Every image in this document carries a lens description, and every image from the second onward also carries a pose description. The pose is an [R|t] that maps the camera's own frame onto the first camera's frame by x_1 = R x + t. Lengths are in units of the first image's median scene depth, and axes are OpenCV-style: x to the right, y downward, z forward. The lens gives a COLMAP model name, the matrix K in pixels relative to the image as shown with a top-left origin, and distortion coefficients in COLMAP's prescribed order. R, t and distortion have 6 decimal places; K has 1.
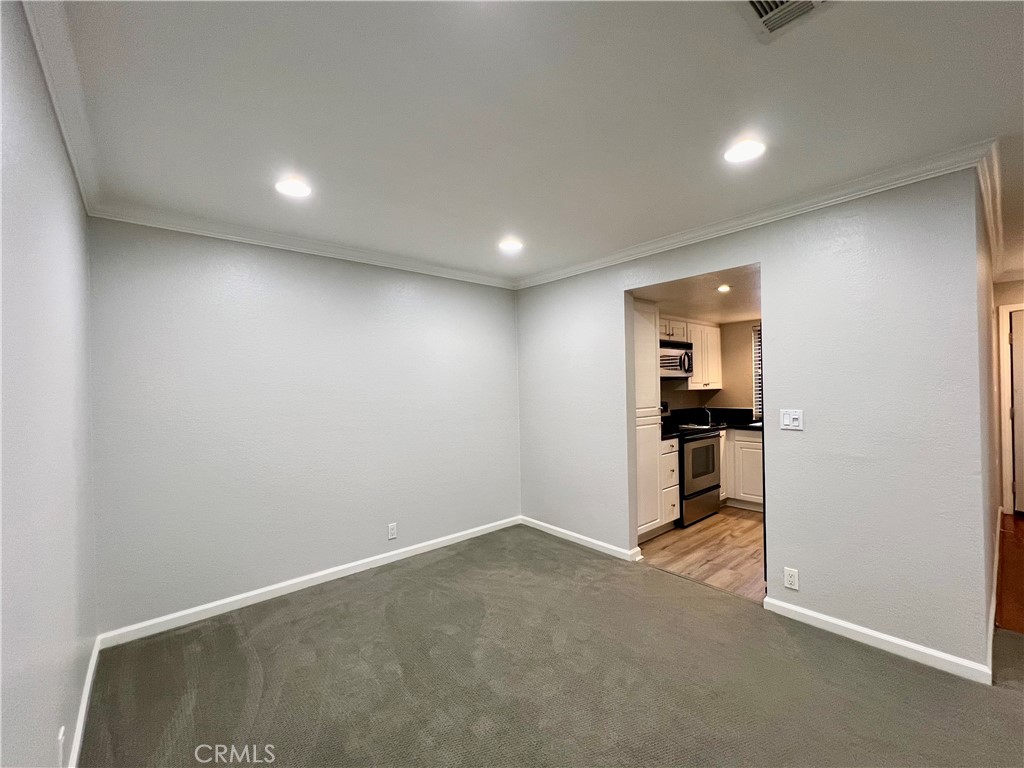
lens RADIAL K [[425.6, 0, 513.1], [0, 425.6, 382.2], [0, 0, 1]] dist [0.003818, 0.000240]
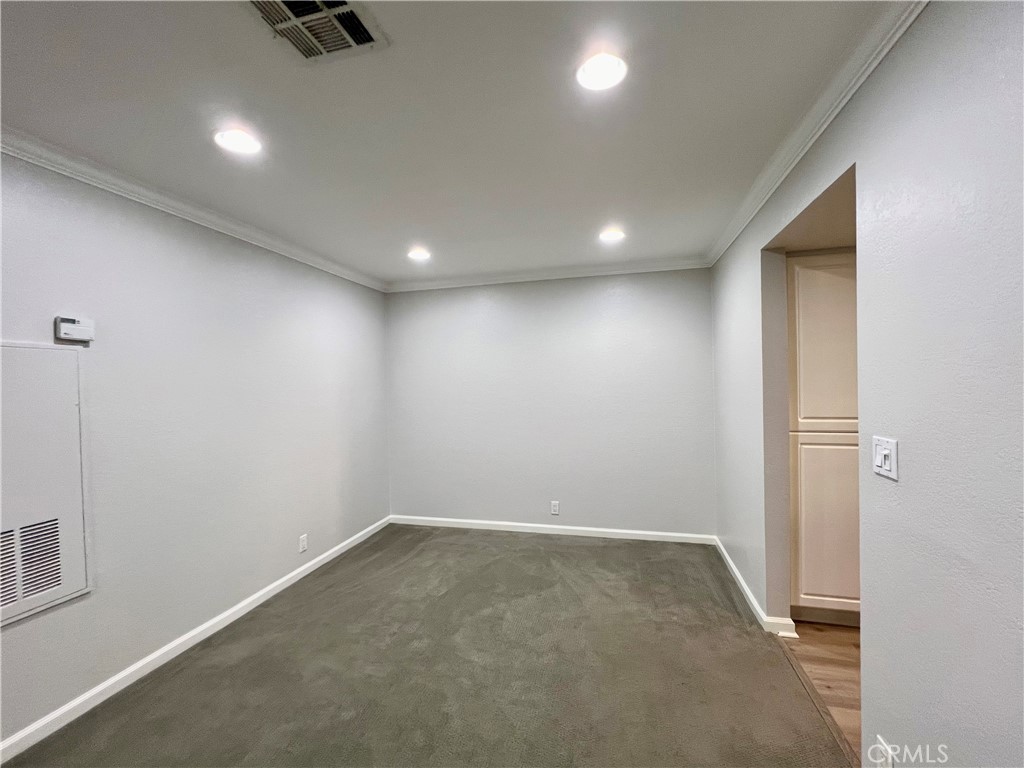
lens RADIAL K [[425.6, 0, 523.2], [0, 425.6, 391.3], [0, 0, 1]] dist [0.003818, 0.000240]
pose [[0.579587, 0.019602, -0.814674, 0.649638], [0.015528, 0.999263, 0.035091, -0.011383], [0.814762, -0.032989, 0.578856, 0.288189]]
